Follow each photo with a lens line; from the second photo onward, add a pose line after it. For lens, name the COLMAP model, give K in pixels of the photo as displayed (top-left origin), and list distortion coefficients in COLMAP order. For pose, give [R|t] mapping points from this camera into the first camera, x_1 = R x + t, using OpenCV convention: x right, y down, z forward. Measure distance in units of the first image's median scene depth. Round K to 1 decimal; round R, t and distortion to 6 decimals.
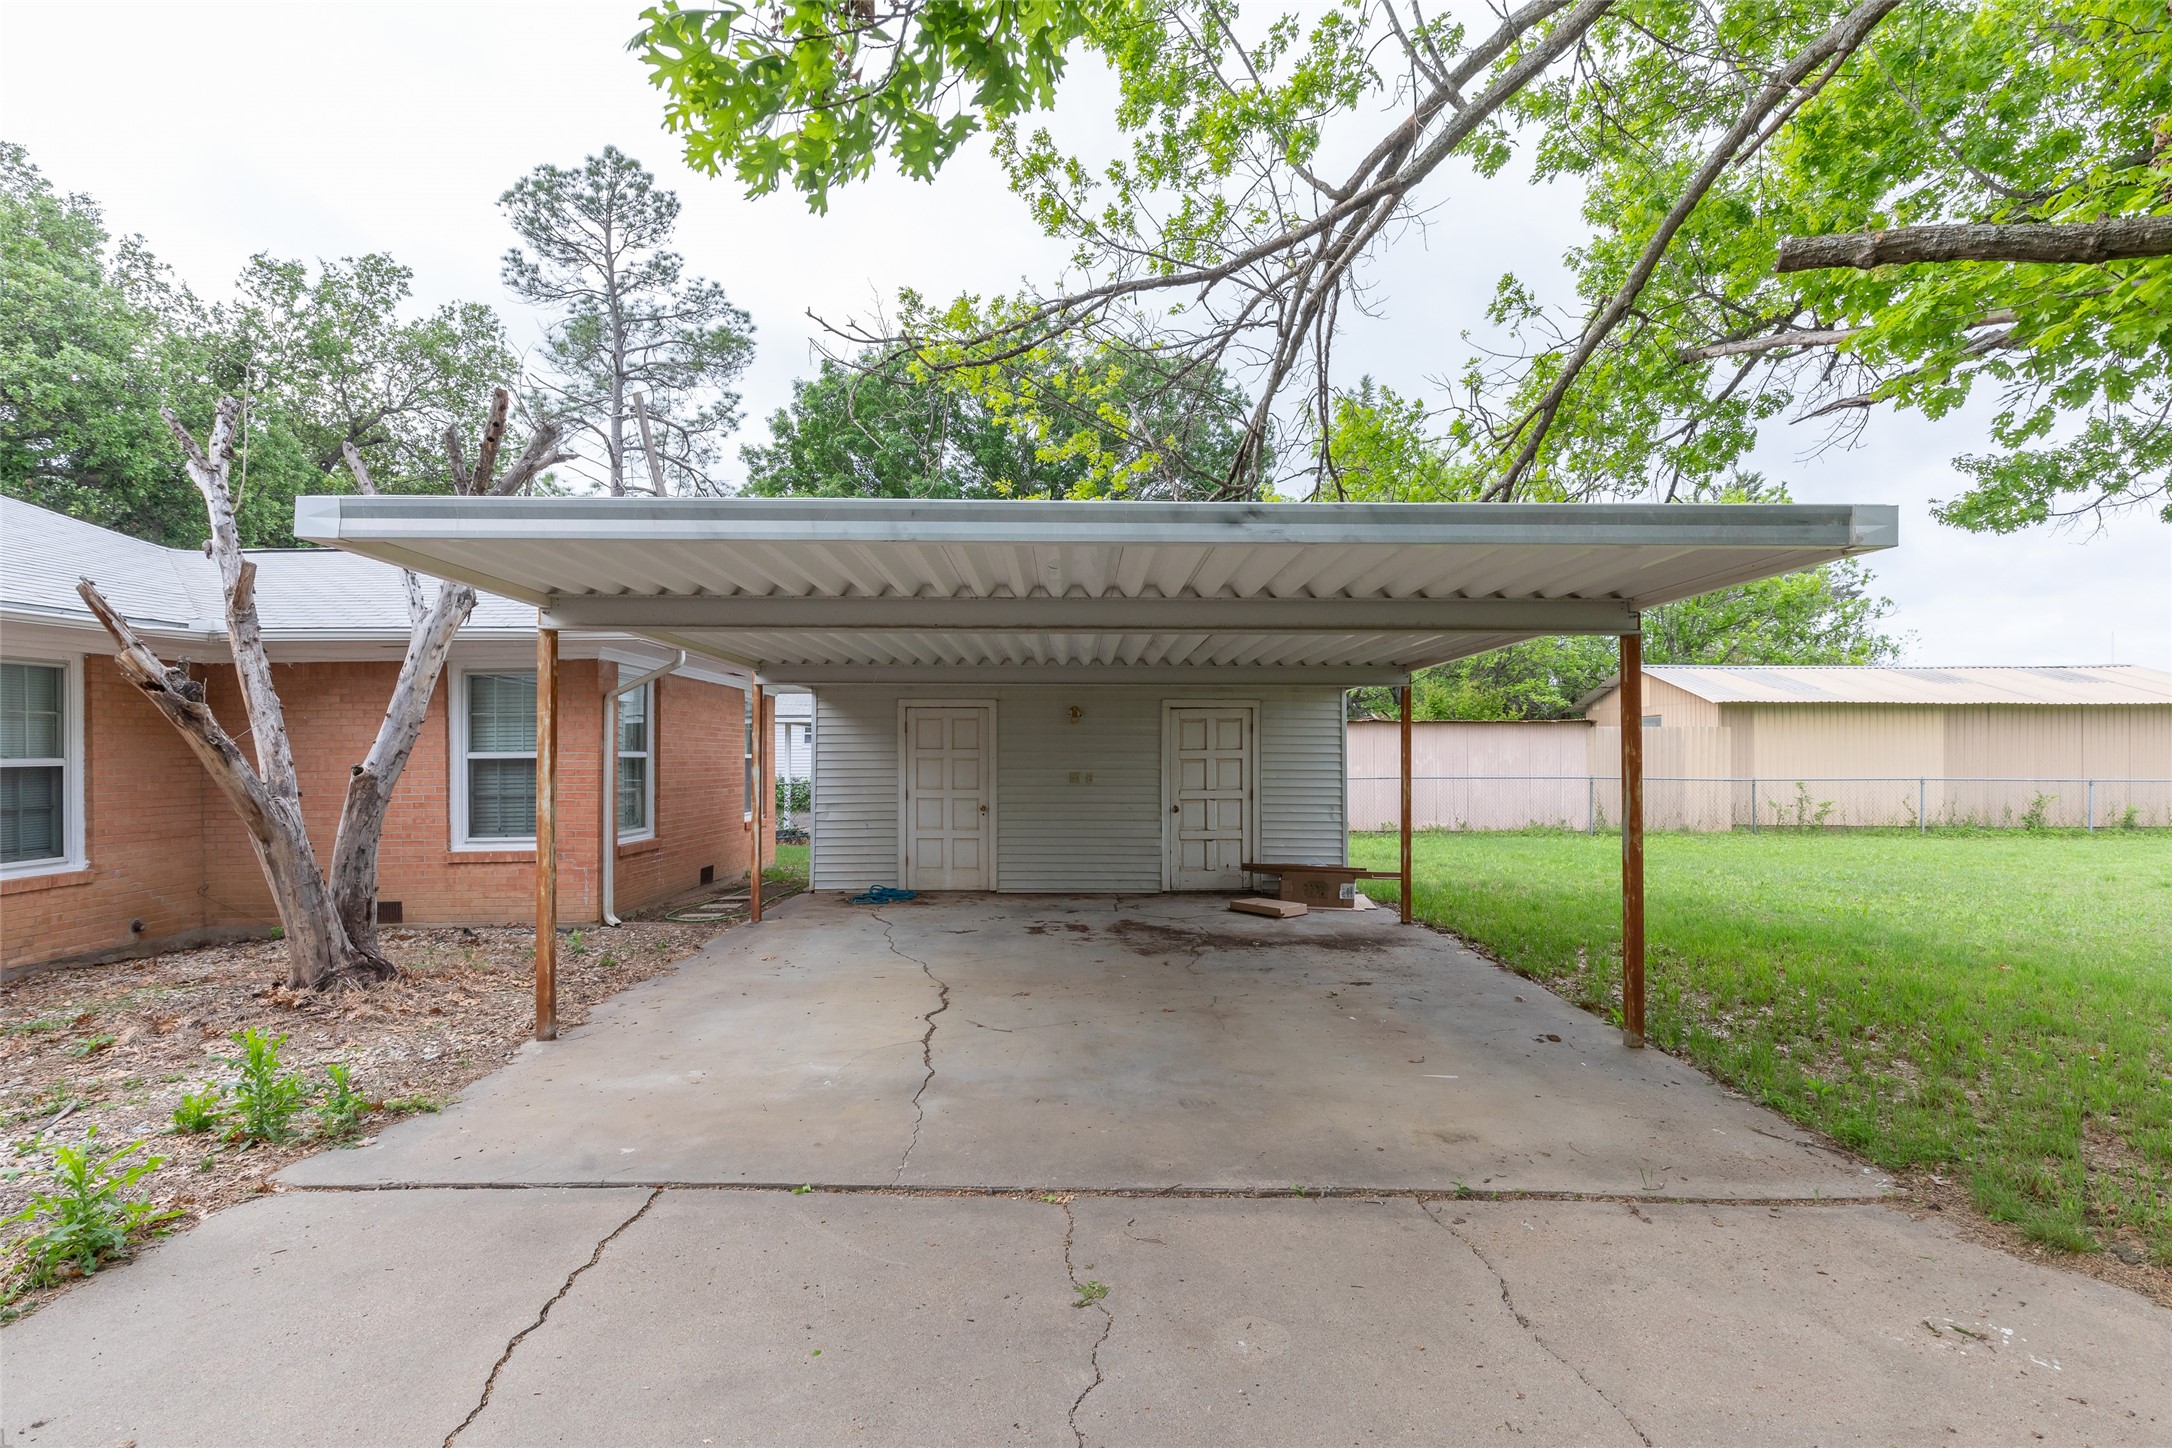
lens RADIAL K [[989.9, 0, 1066.8], [0, 989.9, 734.6], [0, 0, 1]] dist [0.012697, -0.003399]
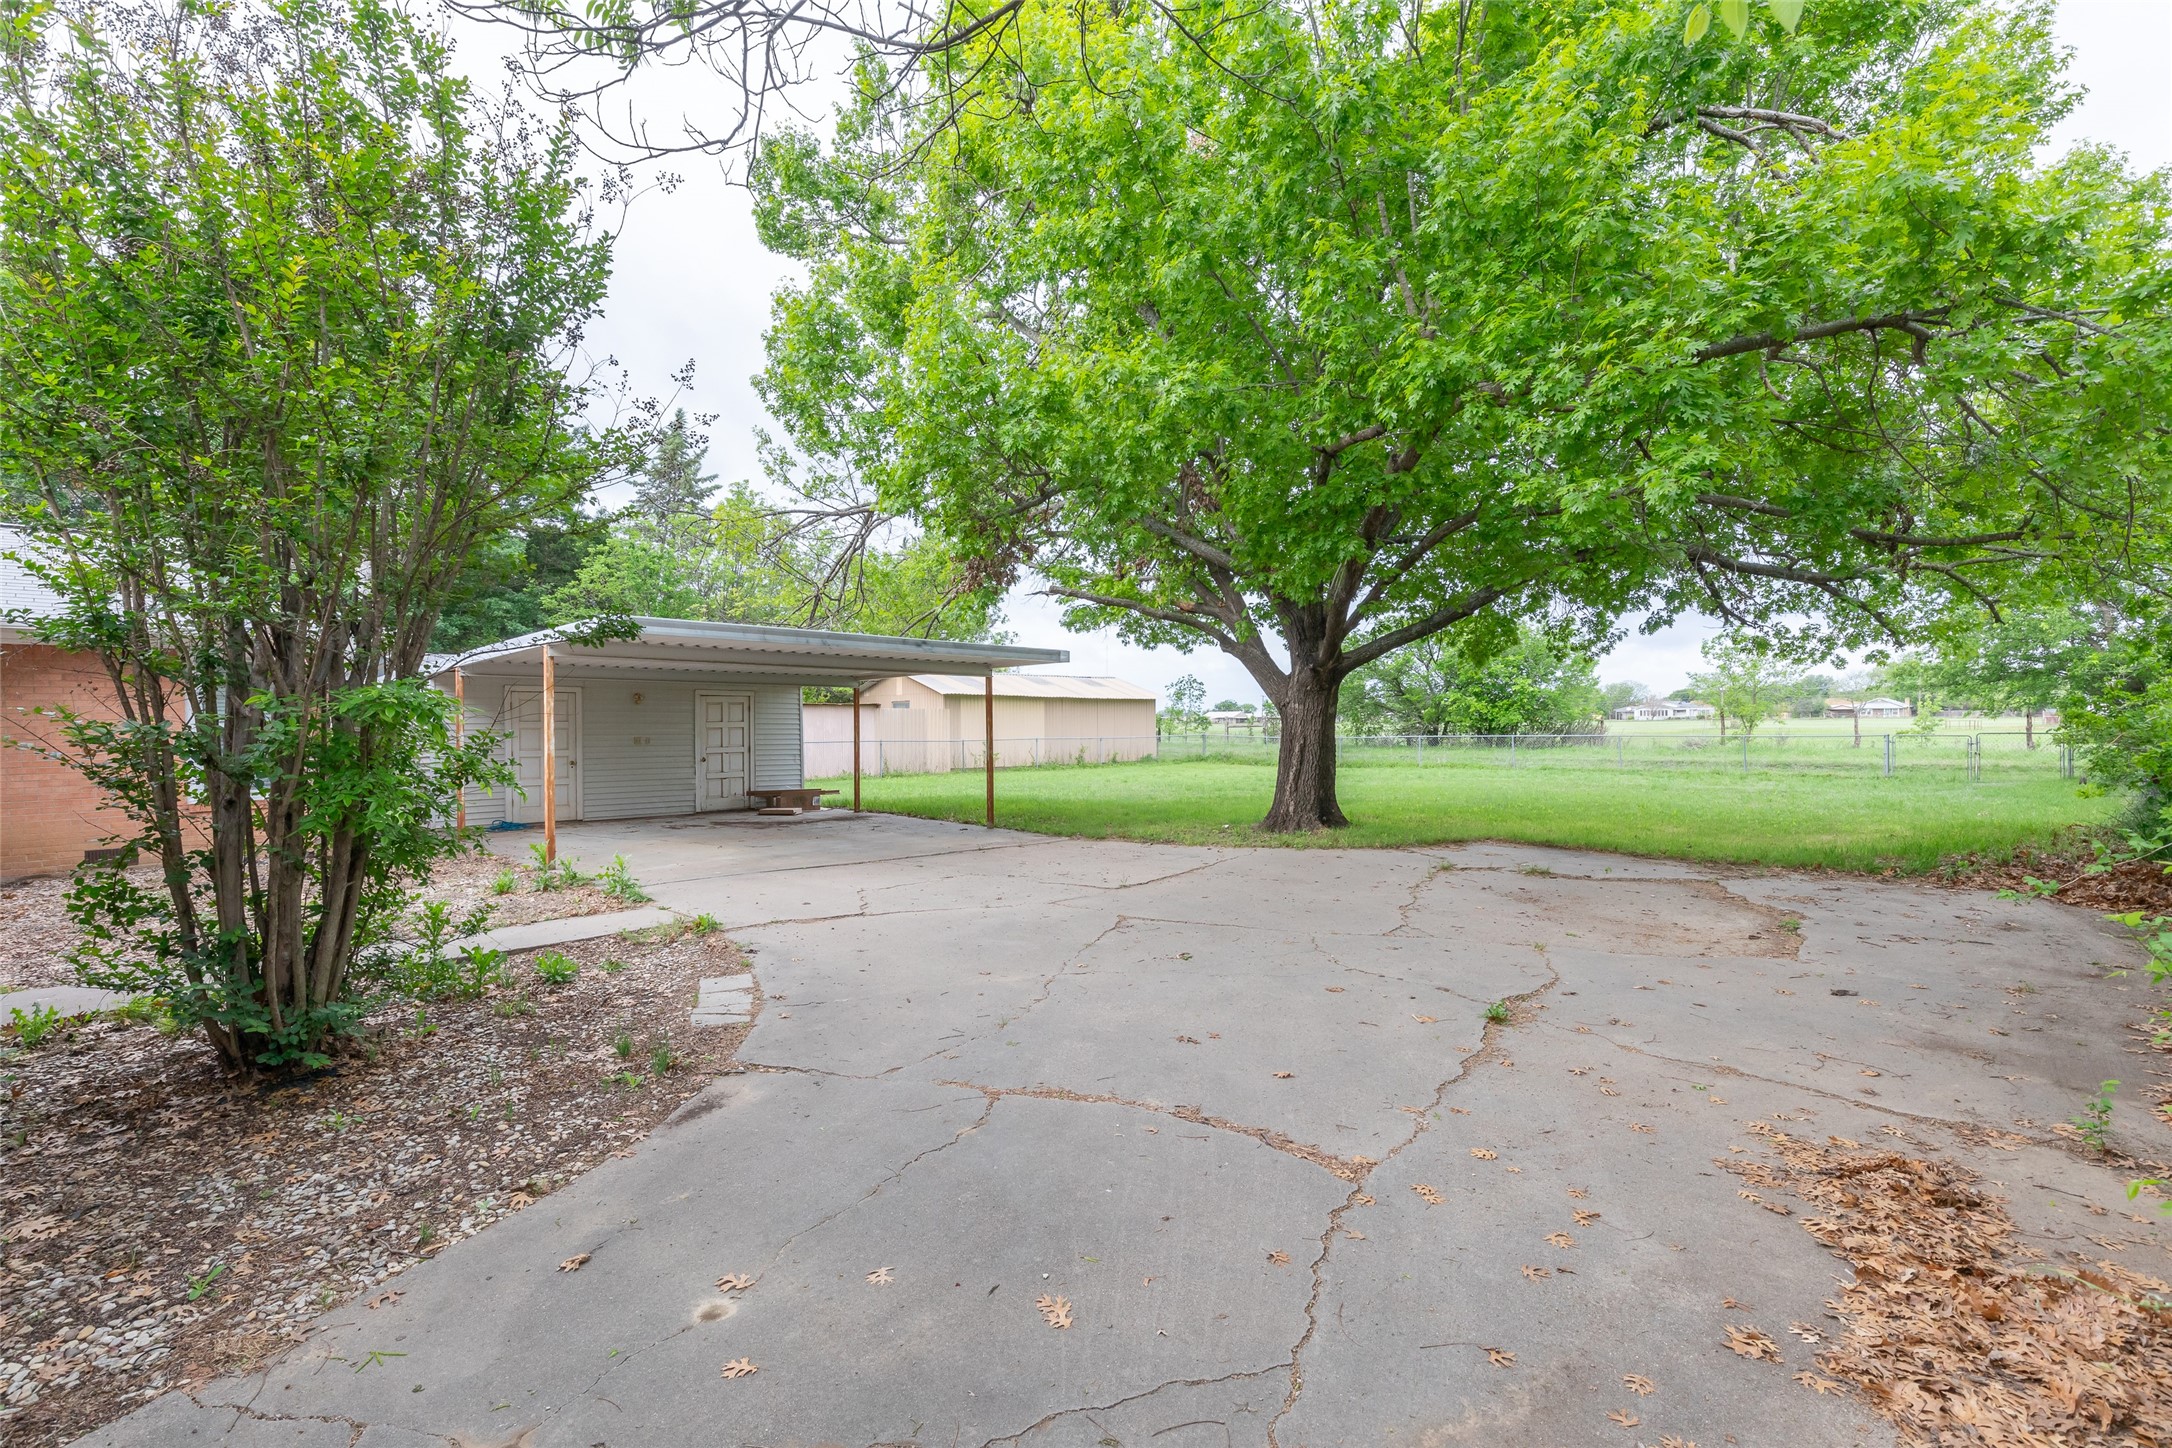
lens RADIAL K [[989.9, 0, 1094.0], [0, 989.9, 724.2], [0, 0, 1]] dist [0.012697, -0.003399]
pose [[0.701279, -0.004003, 0.712876, -0.692197], [-0.005305, 0.999927, 0.010834, -0.002375], [-0.712867, -0.011379, 0.701207, -0.657356]]
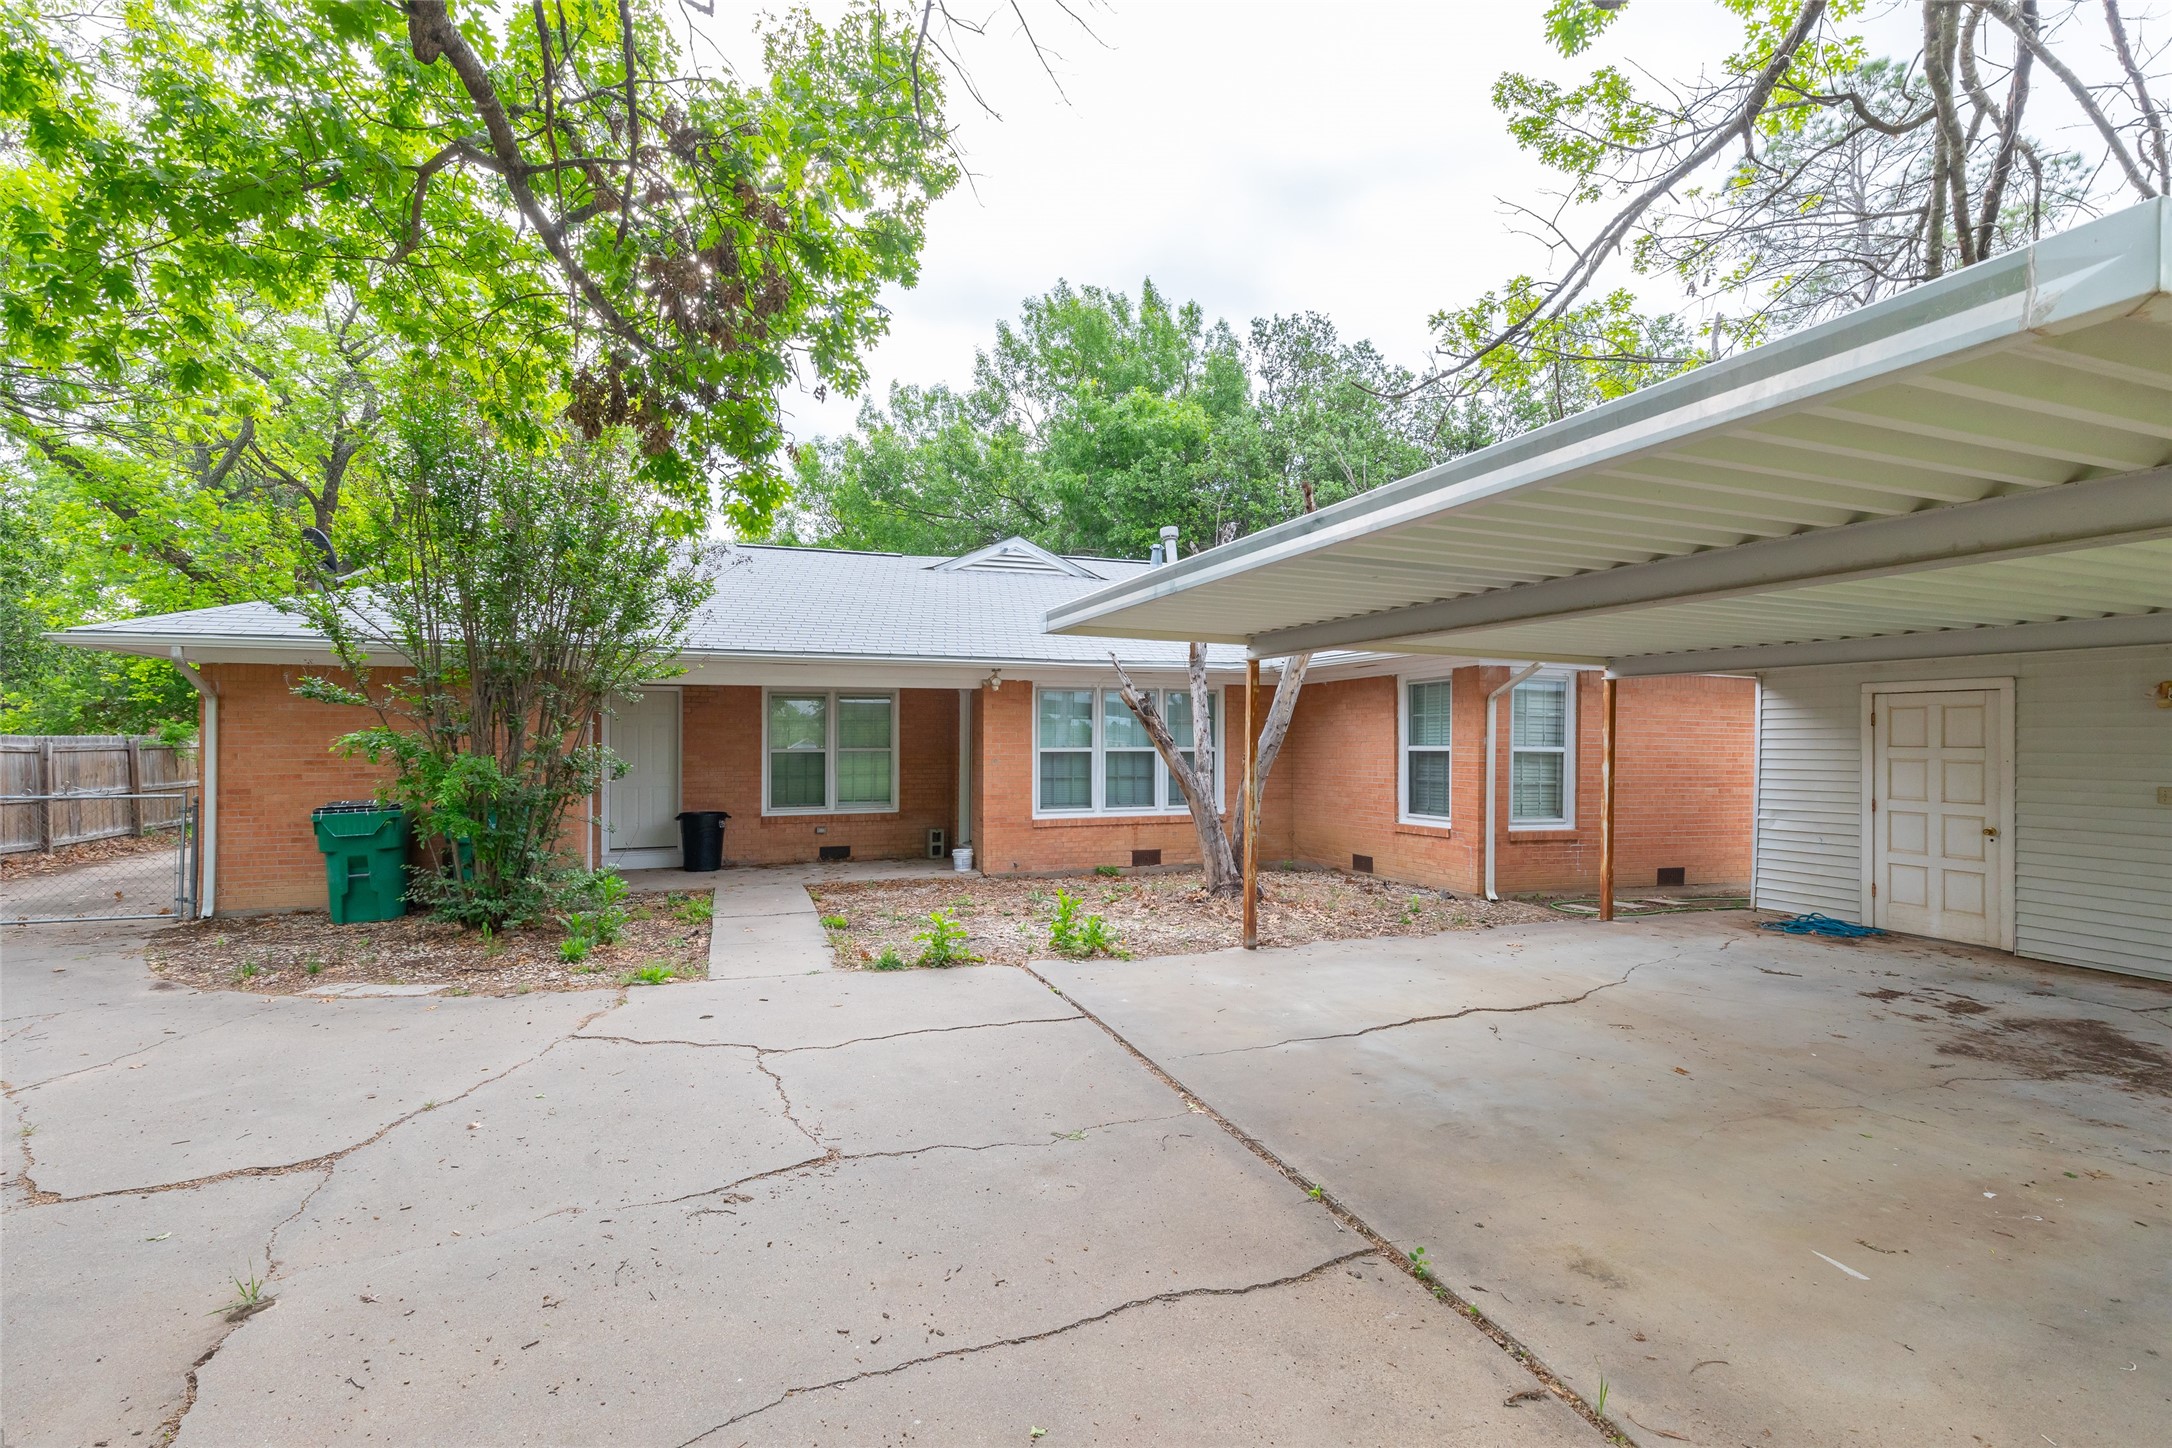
lens RADIAL K [[989.9, 0, 1085.9], [0, 989.9, 737.9], [0, 0, 1]] dist [0.012697, -0.003399]
pose [[0.349802, 0.002024, -0.936822, 0.437447], [0.008900, 0.999945, 0.005484, -0.003050], [0.936782, -0.010256, 0.349764, 0.172436]]
